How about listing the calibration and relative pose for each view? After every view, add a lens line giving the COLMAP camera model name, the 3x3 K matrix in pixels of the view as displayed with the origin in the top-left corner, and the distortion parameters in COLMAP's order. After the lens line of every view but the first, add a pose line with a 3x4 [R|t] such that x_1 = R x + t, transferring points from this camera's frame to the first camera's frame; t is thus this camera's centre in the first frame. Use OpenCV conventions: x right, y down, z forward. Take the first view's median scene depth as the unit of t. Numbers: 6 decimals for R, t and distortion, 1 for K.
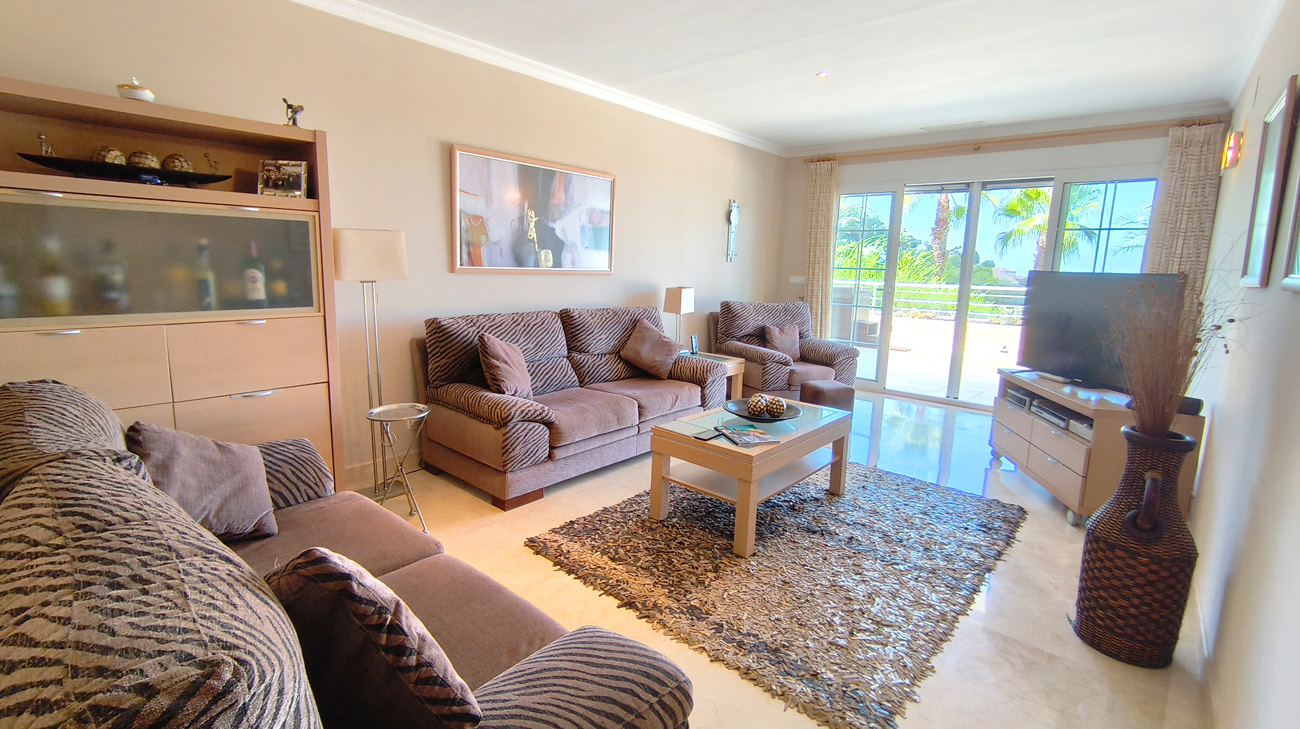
lens RADIAL K [[576.0, 0, 655.5], [0, 576.0, 348.0], [0, 0, 1]] dist [-0.005897, 0.002433]
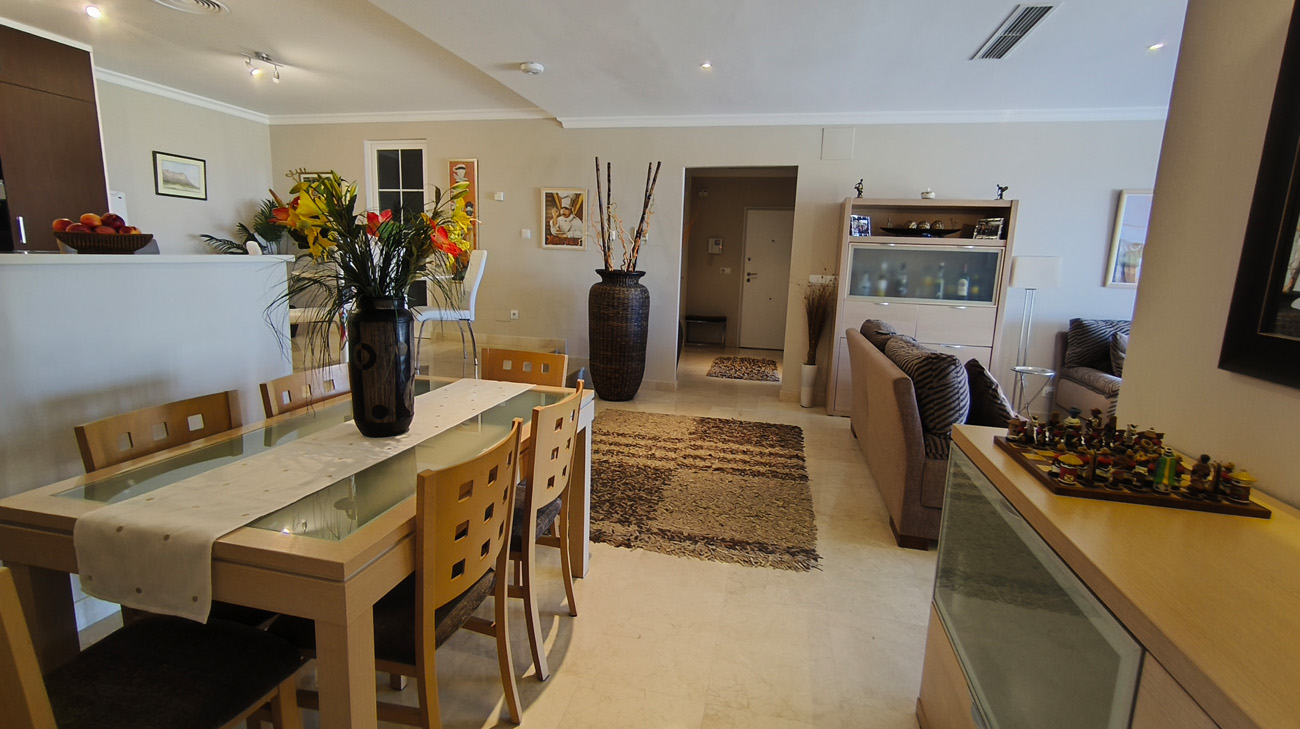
lens RADIAL K [[576.0, 0, 644.3], [0, 576.0, 353.6], [0, 0, 1]] dist [-0.005897, 0.002433]
pose [[0.462746, 0.130739, -0.876797, 0.455198], [-0.153850, 0.985900, 0.065810, 0.129284], [0.873039, 0.104442, 0.476336, -0.716576]]
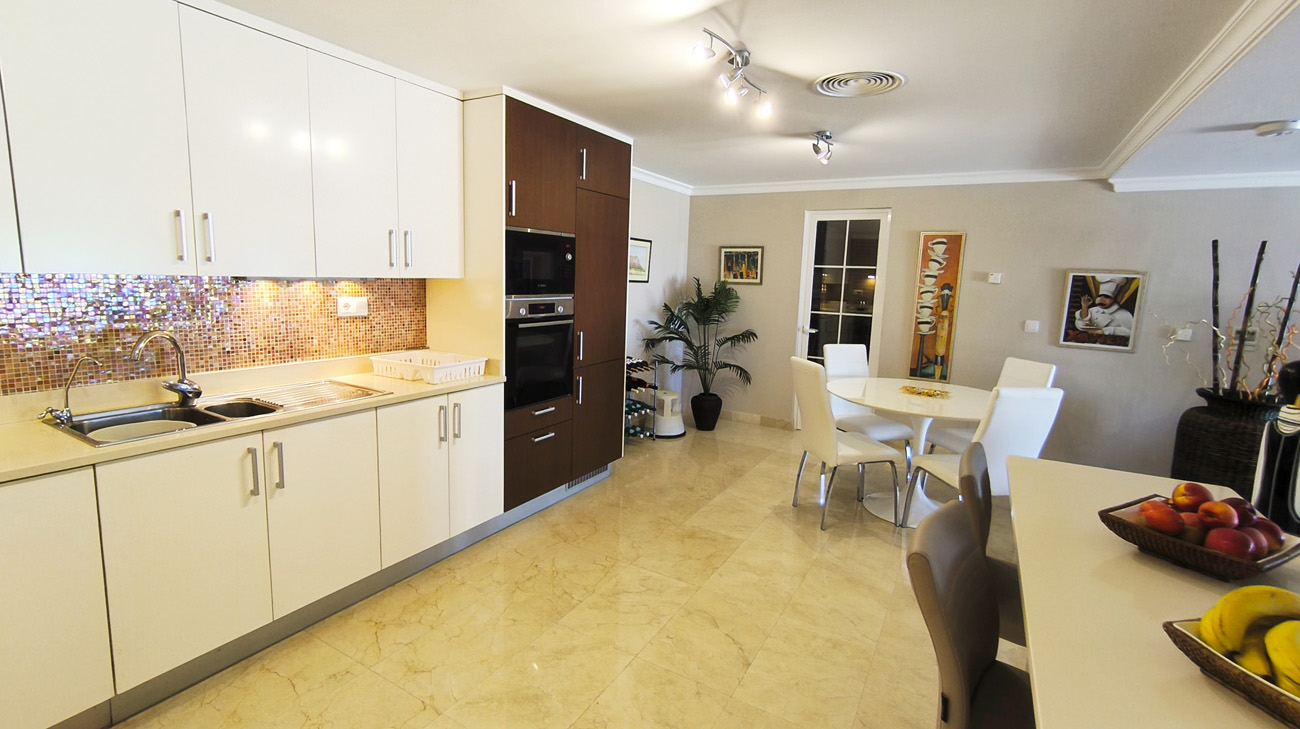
lens RADIAL K [[576.0, 0, 646.4], [0, 576.0, 350.5], [0, 0, 1]] dist [-0.005897, 0.002433]
pose [[0.186990, 0.104568, -0.976781, -0.290233], [-0.179739, 0.981175, 0.070630, 0.047185], [0.965779, 0.162359, 0.202265, -1.558524]]
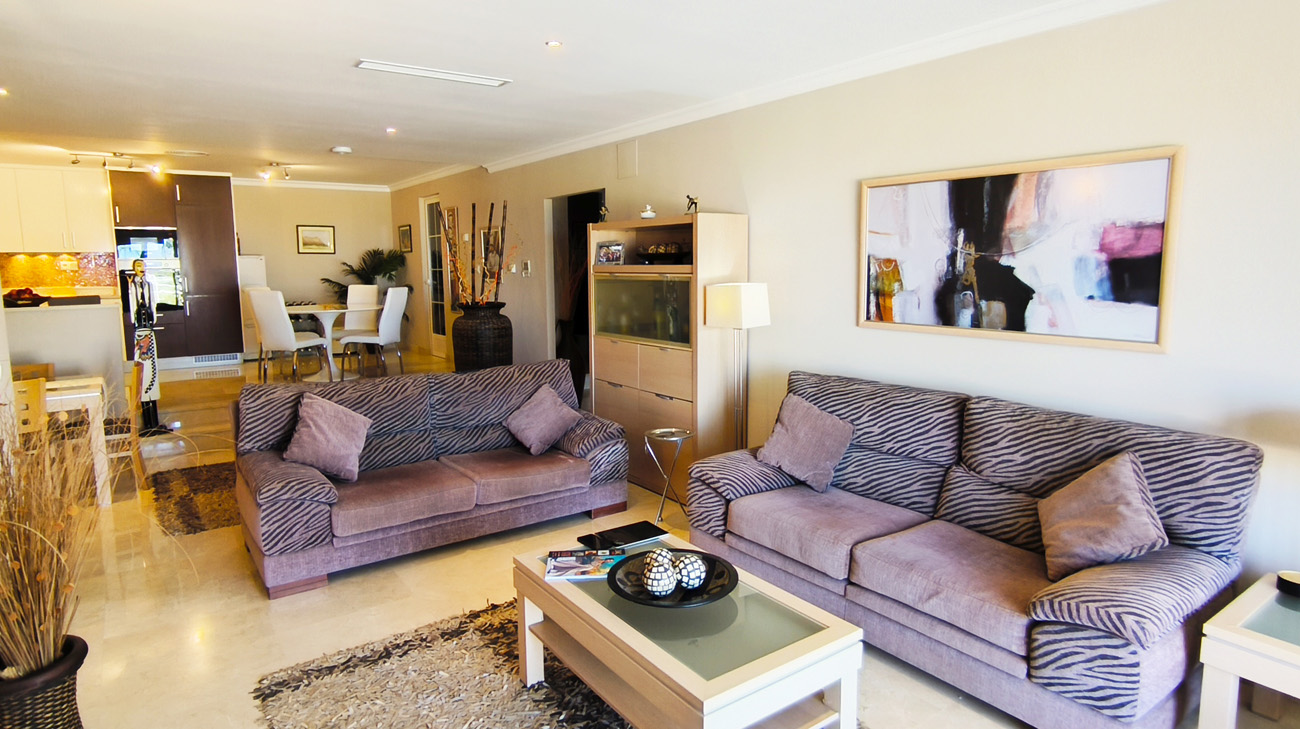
lens RADIAL K [[717.2, 0, 639.1], [0, 717.2, 332.6], [0, 0, 1]] dist [0.003100, 0.000287]
pose [[-0.235490, 0.066342, -0.969610, 1.068969], [-0.145072, 0.984091, 0.102567, -0.256076], [0.960988, 0.164816, -0.222119, 1.282900]]
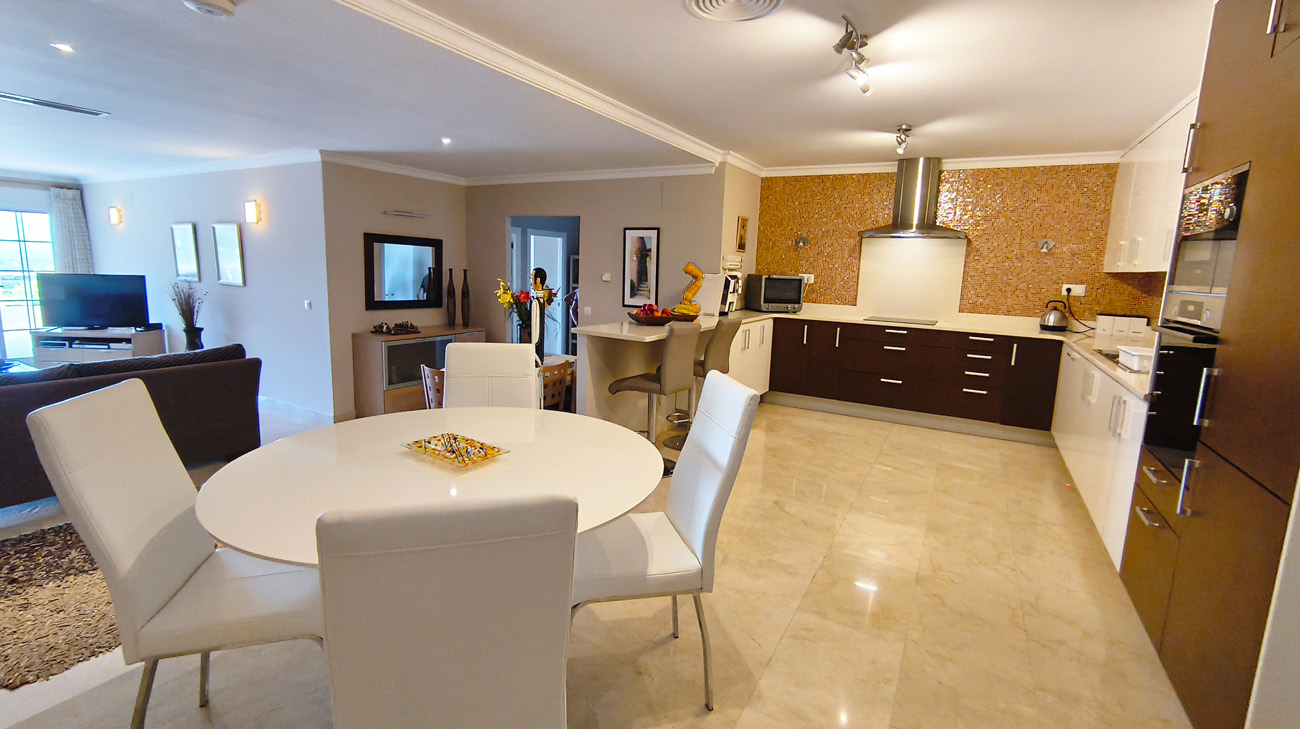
lens RADIAL K [[576.0, 0, 641.2], [0, 576.0, 358.2], [0, 0, 1]] dist [-0.005897, 0.002433]
pose [[-0.191034, -0.192997, 0.962423, -2.143103], [0.107304, 0.970498, 0.215915, -0.088301], [-0.975701, 0.144519, -0.164689, -0.716106]]
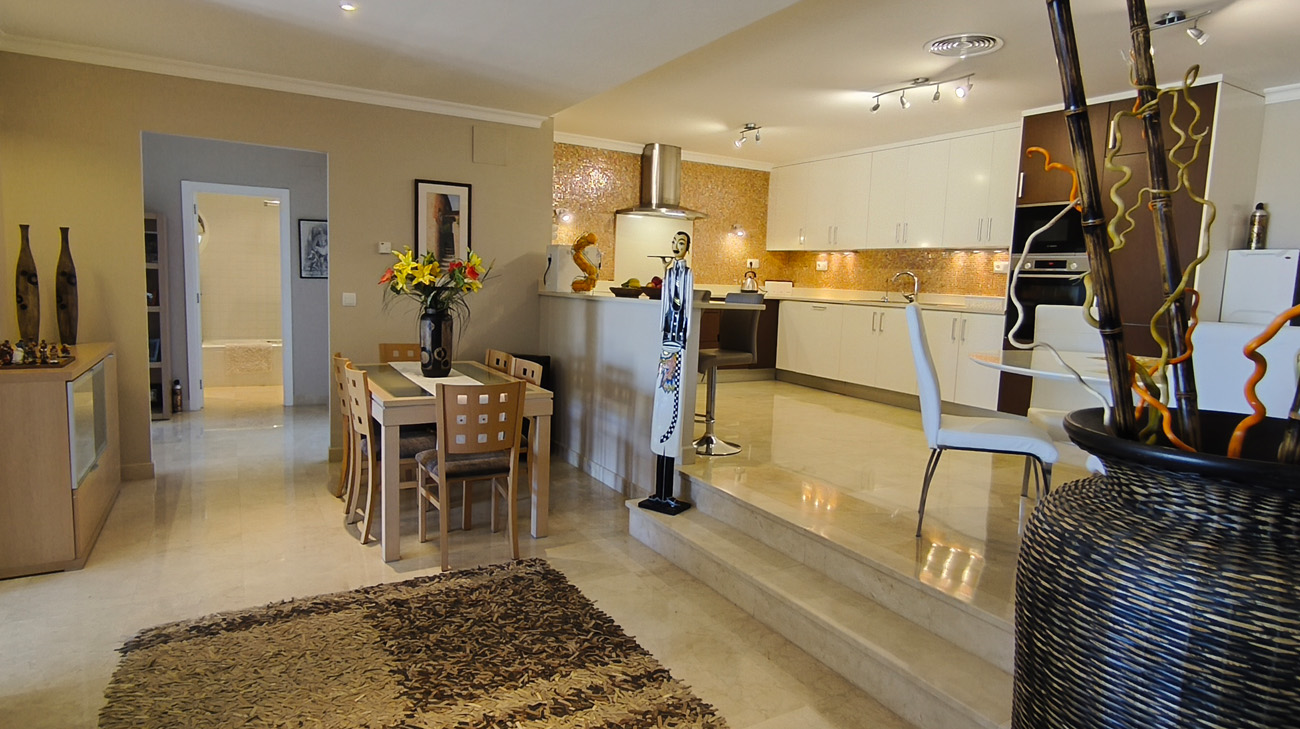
lens RADIAL K [[717.2, 0, 663.6], [0, 717.2, 343.5], [0, 0, 1]] dist [0.003100, 0.000287]
pose [[-0.949063, -0.092981, 0.301055, -1.167305], [-0.017918, 0.969847, 0.243054, -0.157849], [-0.314576, 0.225279, -0.922112, 0.615586]]
